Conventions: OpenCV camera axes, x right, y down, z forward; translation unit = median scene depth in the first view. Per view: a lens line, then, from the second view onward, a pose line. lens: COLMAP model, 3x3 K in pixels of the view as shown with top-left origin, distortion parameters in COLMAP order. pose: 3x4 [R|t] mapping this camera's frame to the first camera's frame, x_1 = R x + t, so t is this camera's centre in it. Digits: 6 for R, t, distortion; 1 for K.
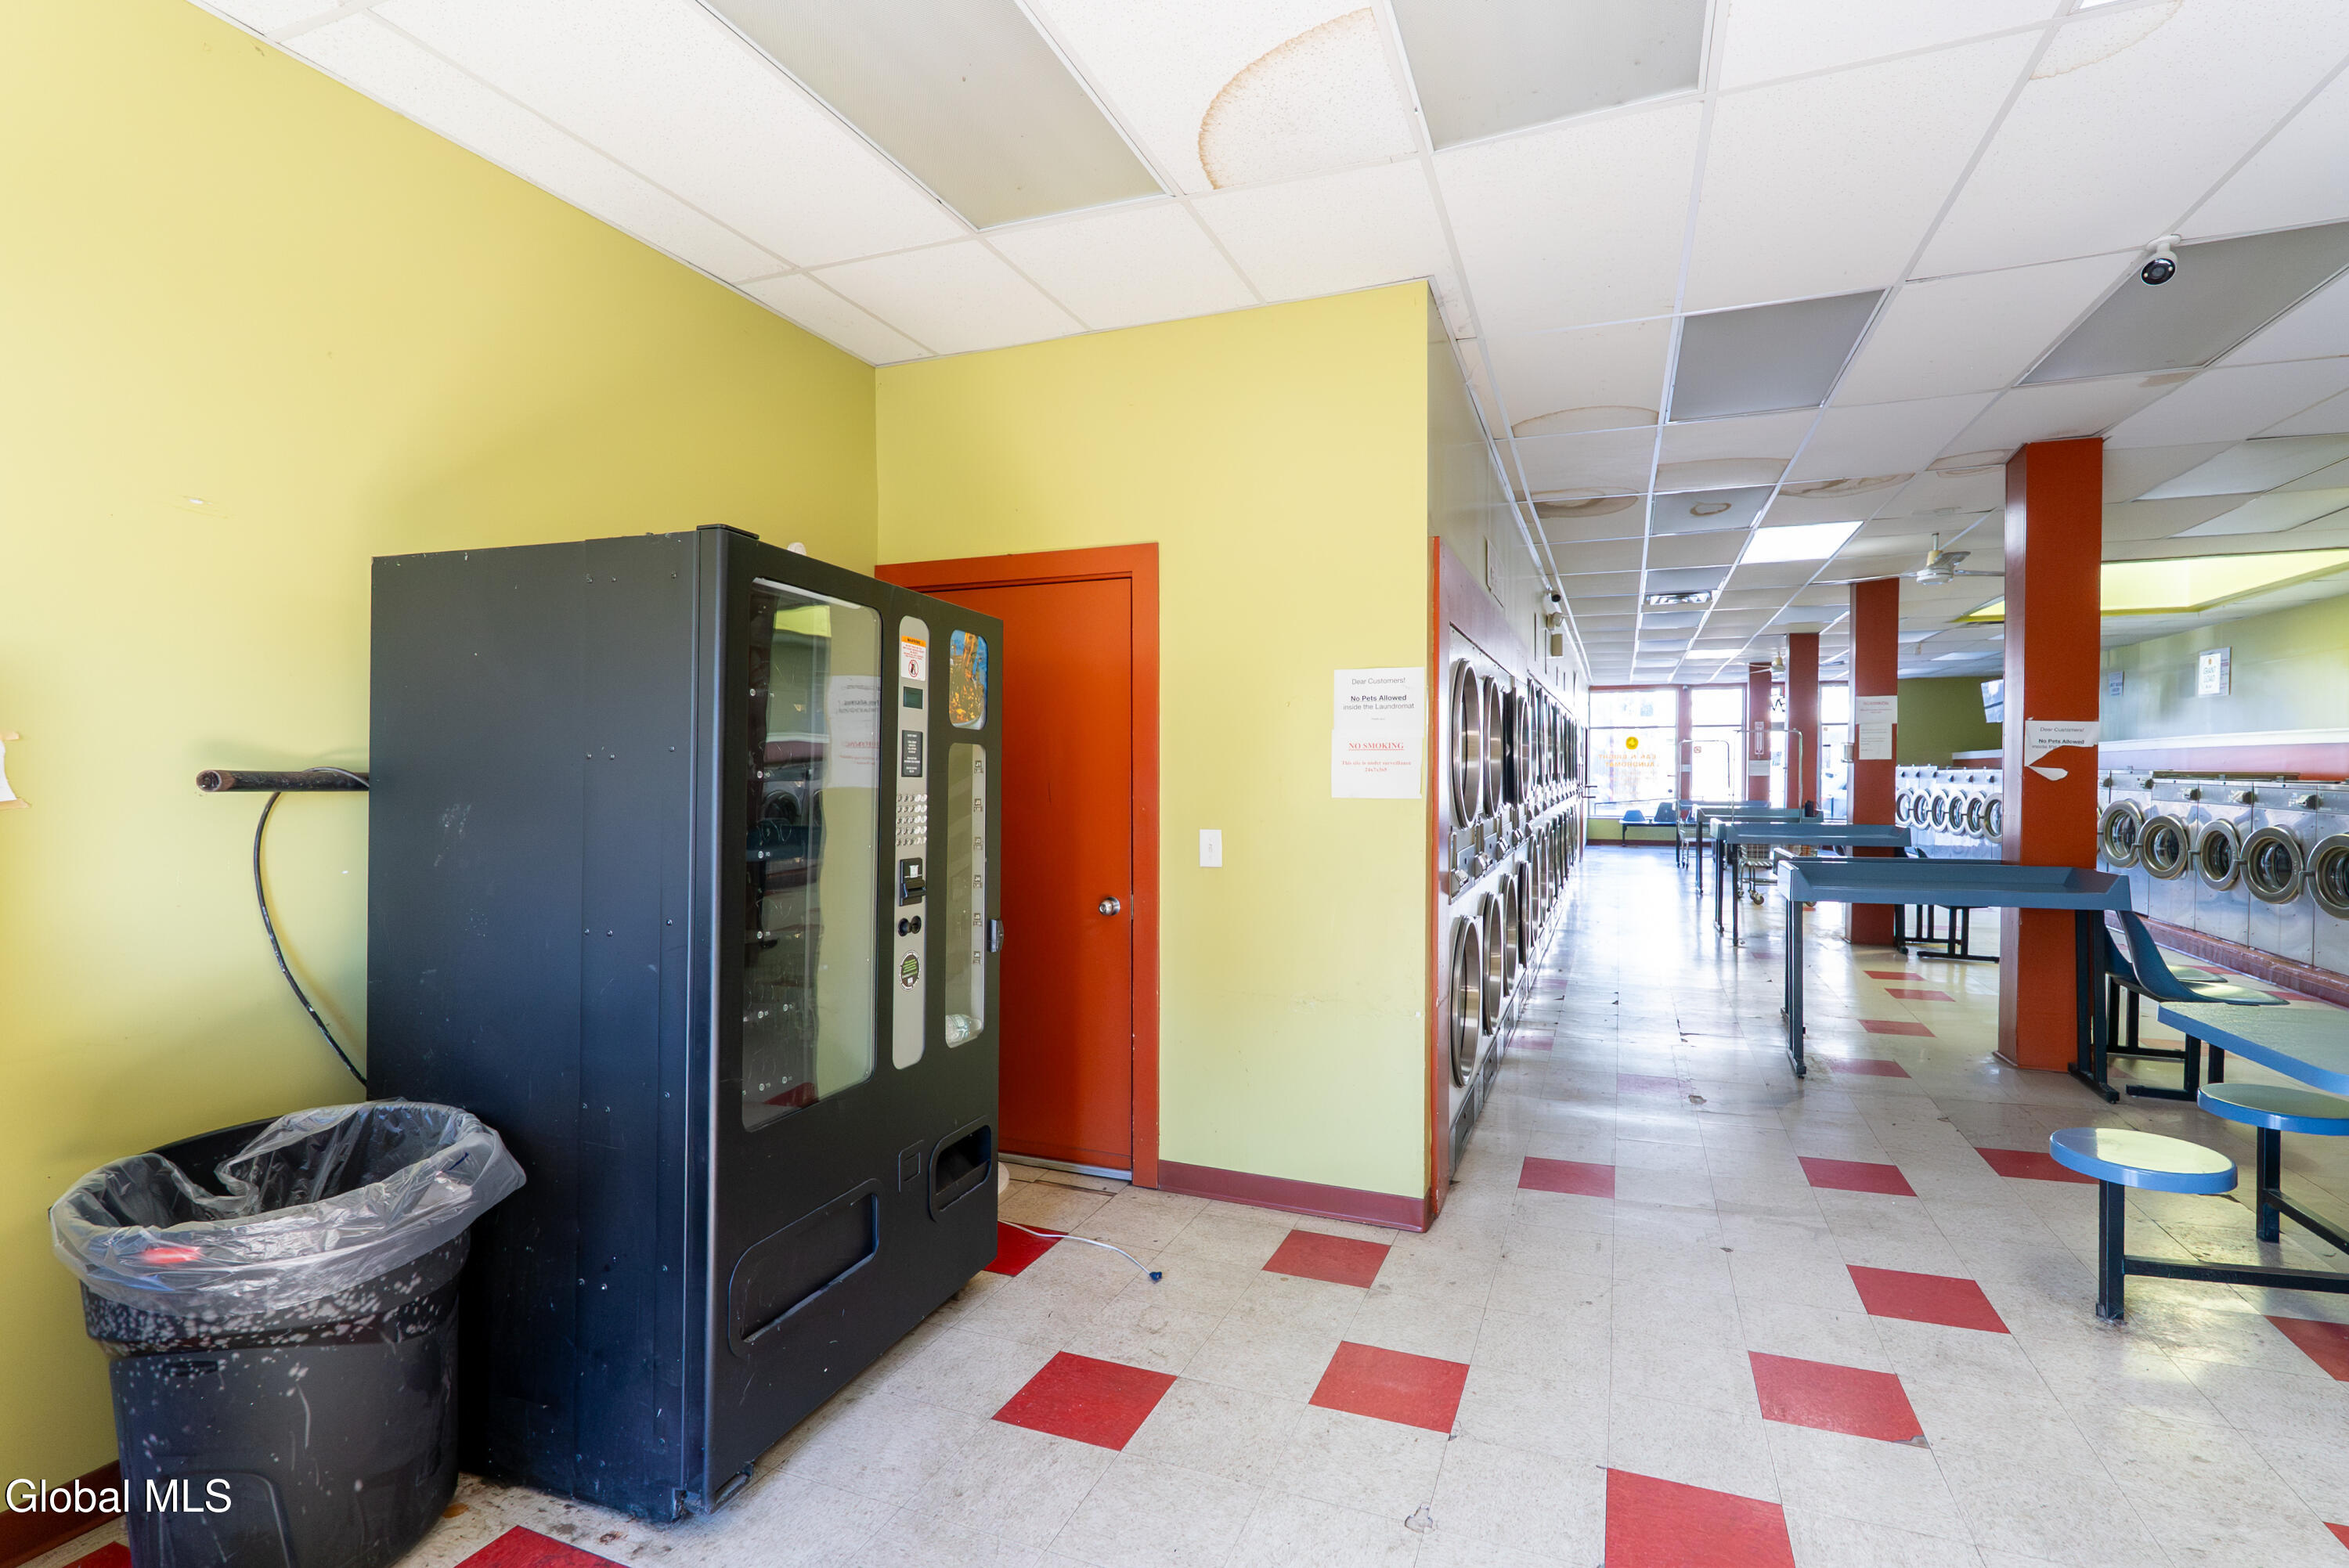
lens RADIAL K [[1038.3, 0, 1163.9], [0, 1038.3, 777.5], [0, 0, 1]] dist [-0.000375, 0.000343]
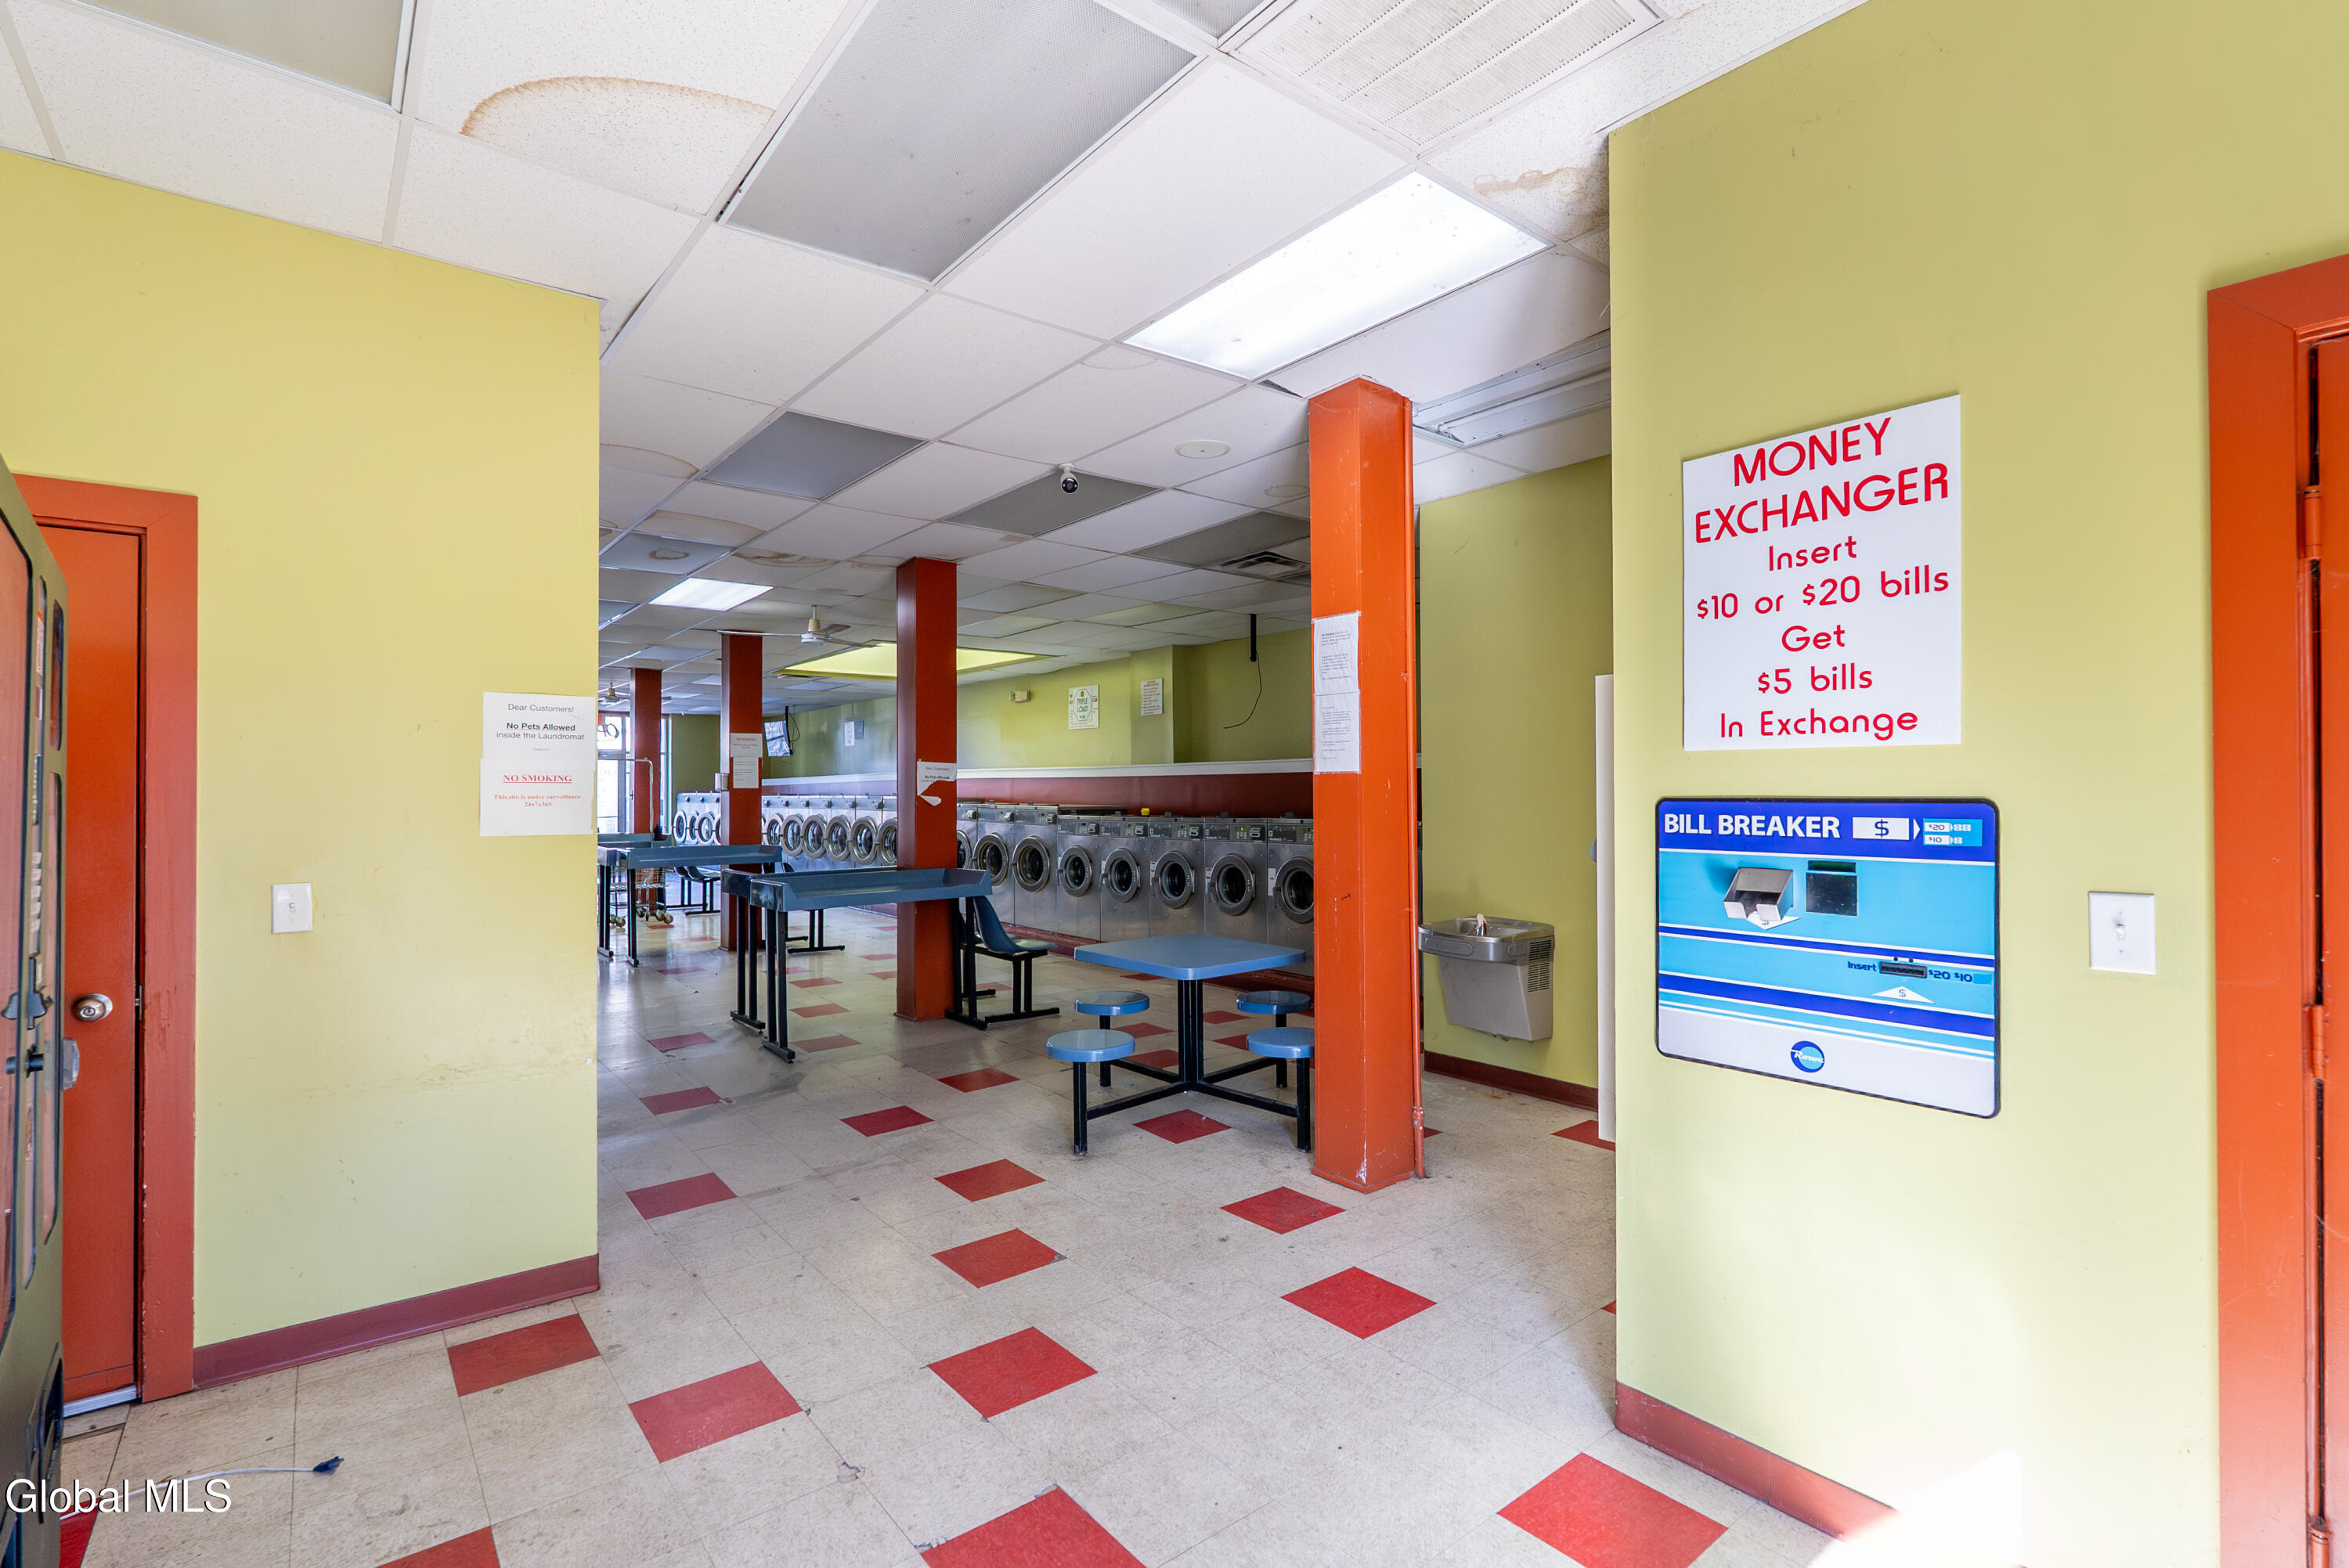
lens RADIAL K [[1068.1, 0, 1107.1], [0, 1068.1, 773.4], [0, 0, 1]] dist [0.000091, -0.000115]
pose [[0.542077, 0.013537, 0.840219, -0.295929], [0.010539, 0.999682, -0.022905, -0.007433], [-0.840262, 0.021271, 0.541763, 0.059699]]
